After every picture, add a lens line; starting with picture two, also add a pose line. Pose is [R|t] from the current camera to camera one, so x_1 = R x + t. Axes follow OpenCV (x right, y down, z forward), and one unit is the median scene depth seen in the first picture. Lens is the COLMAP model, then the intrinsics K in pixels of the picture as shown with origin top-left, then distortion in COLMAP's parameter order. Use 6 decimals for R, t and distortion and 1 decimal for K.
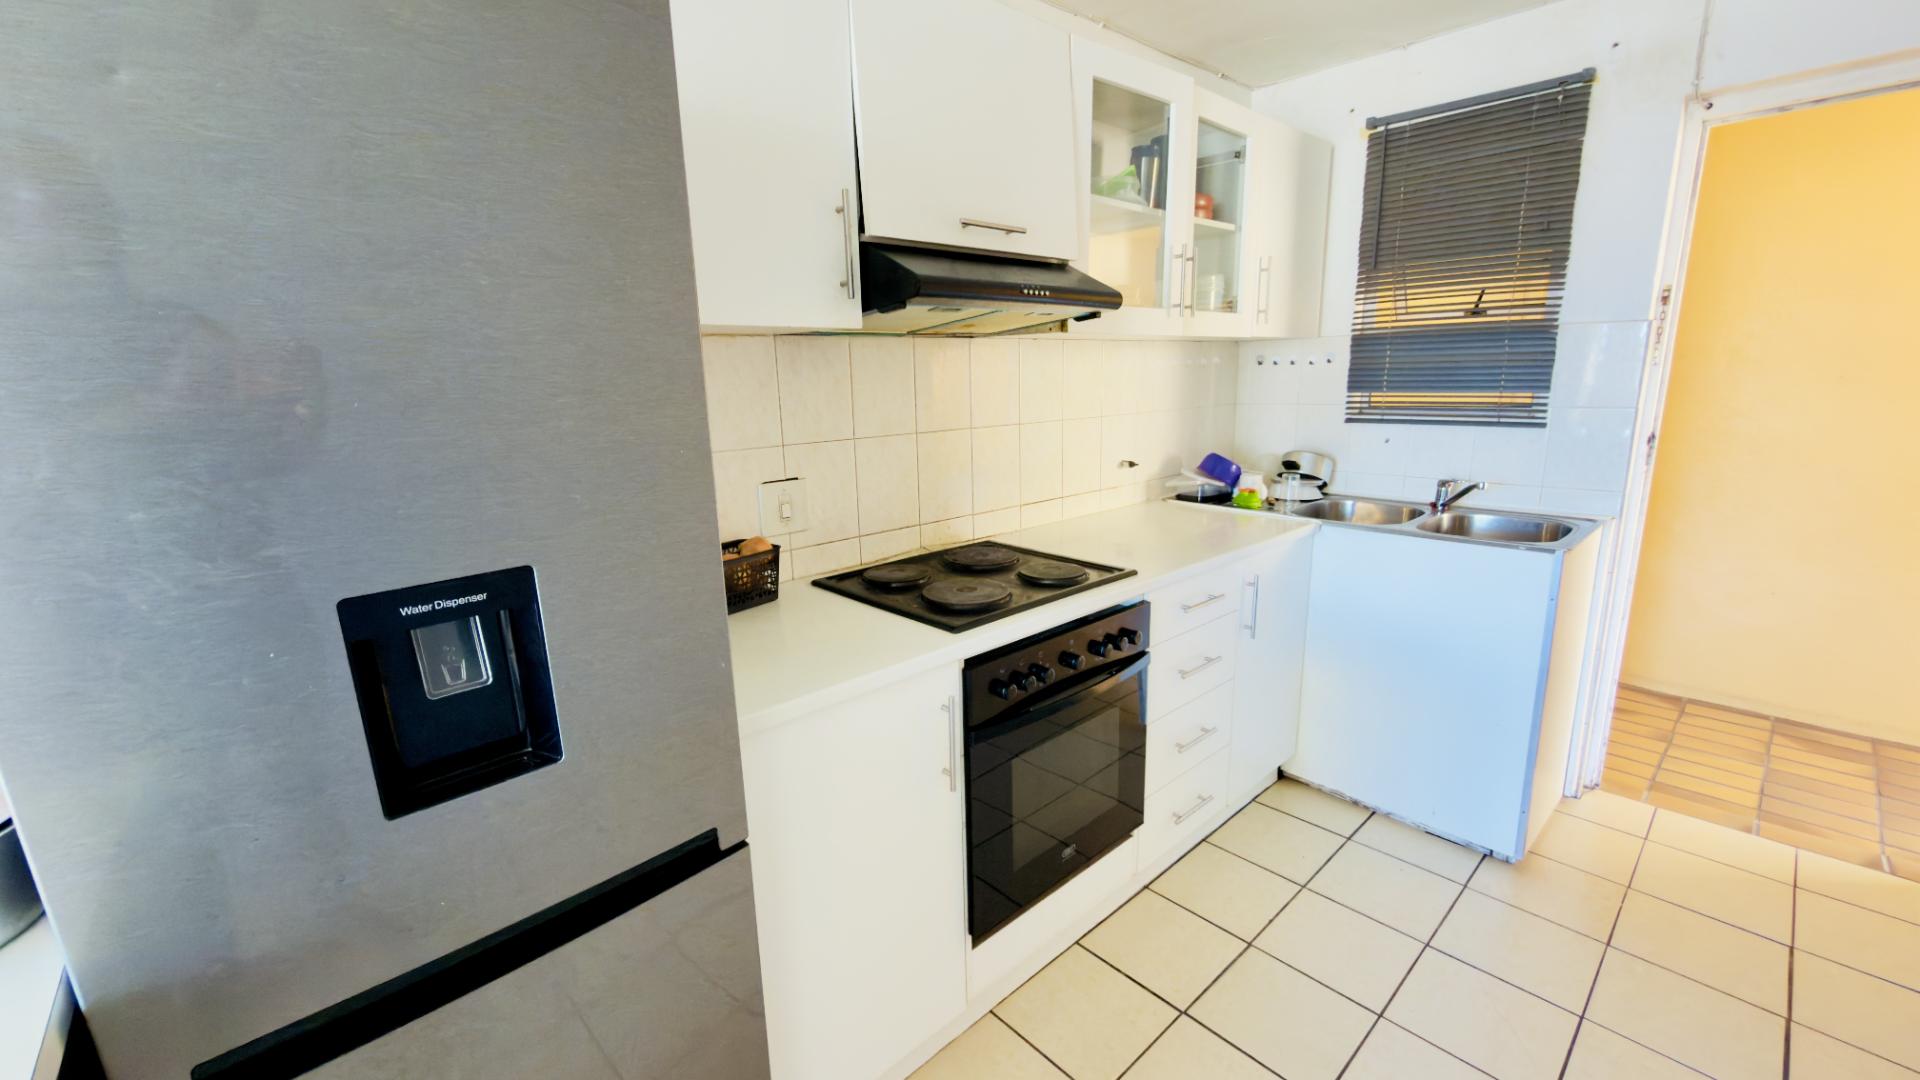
lens RADIAL K [[772.3, 0, 971.8], [0, 772.3, 543.6], [0, 0, 1]] dist [0.000050, 0.000054]
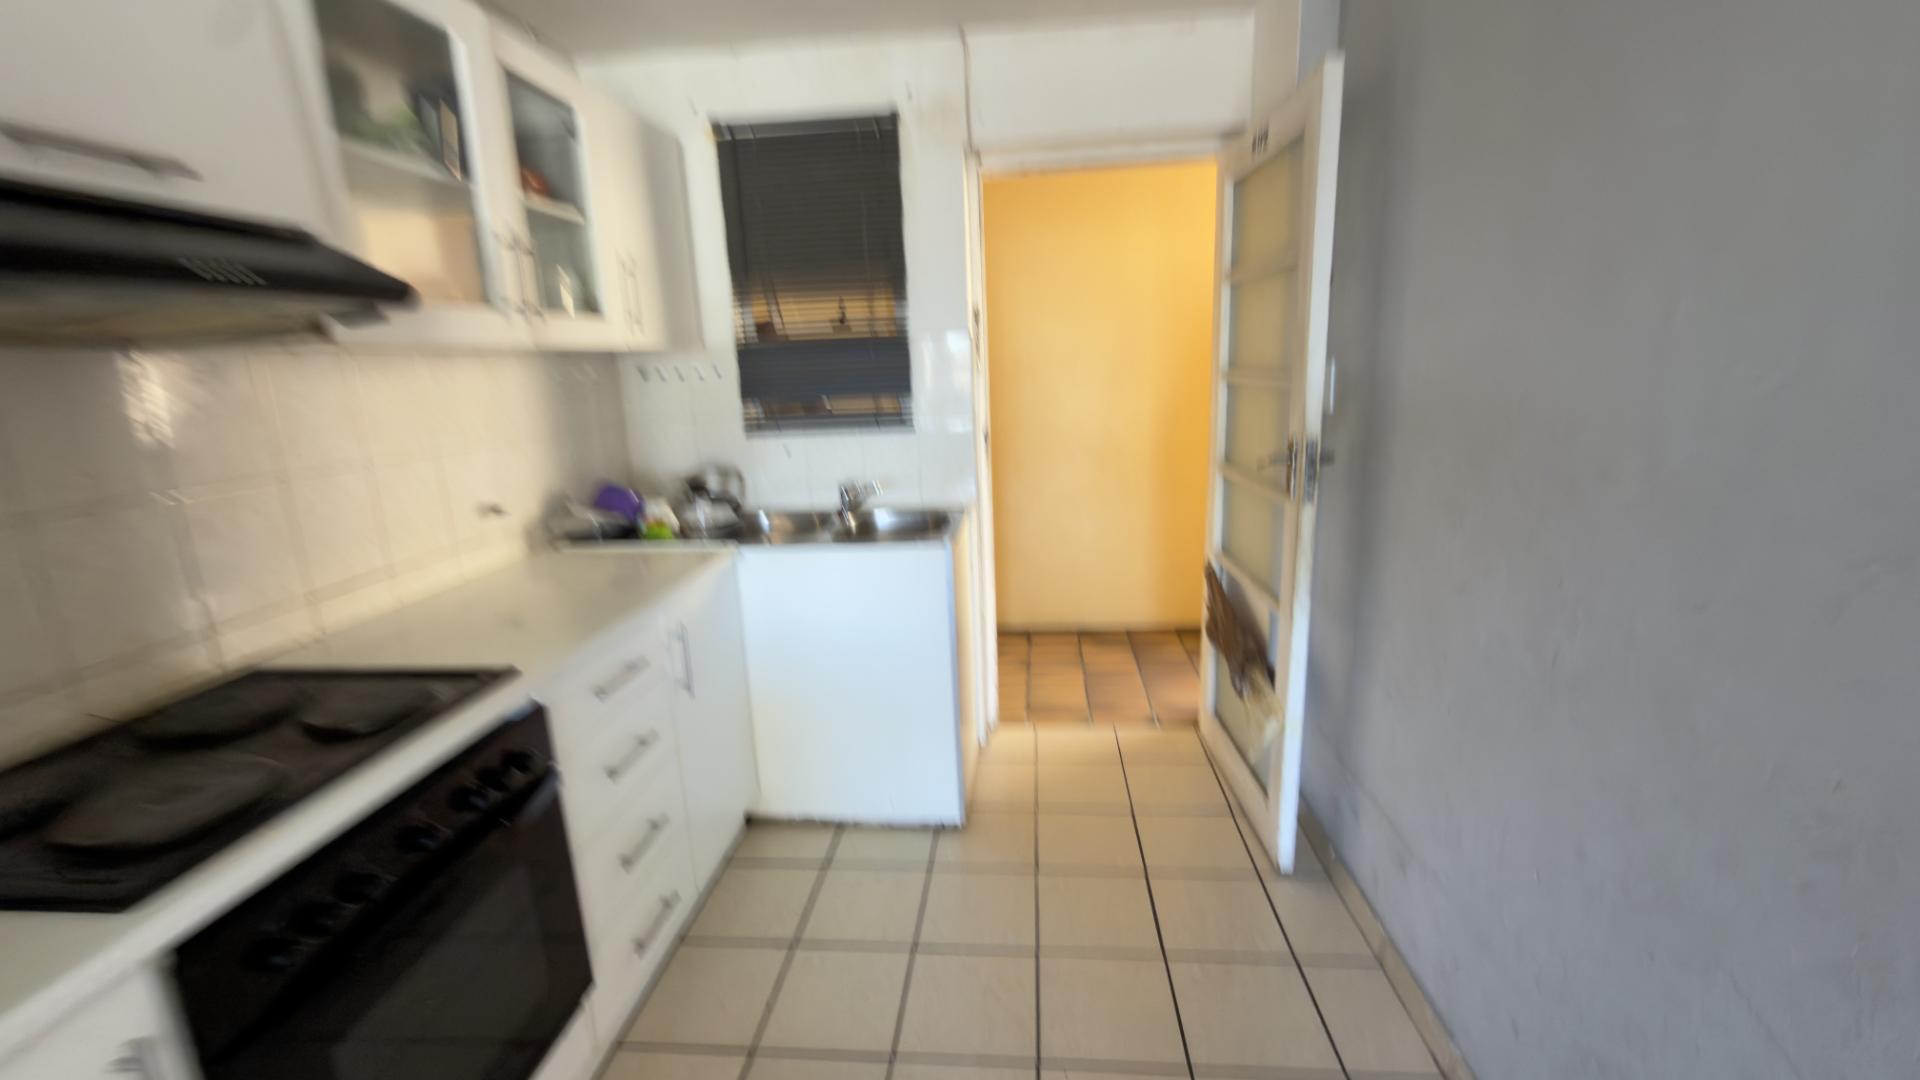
lens RADIAL K [[748.1, 0, 966.4], [0, 748.1, 534.5], [0, 0, 1]] dist [-0.019462, 0.000186]
pose [[0.742964, -0.155848, 0.650935, 0.078199], [0.165652, 0.985074, 0.046777, -0.041441], [-0.648510, 0.073075, 0.757691, 0.153531]]
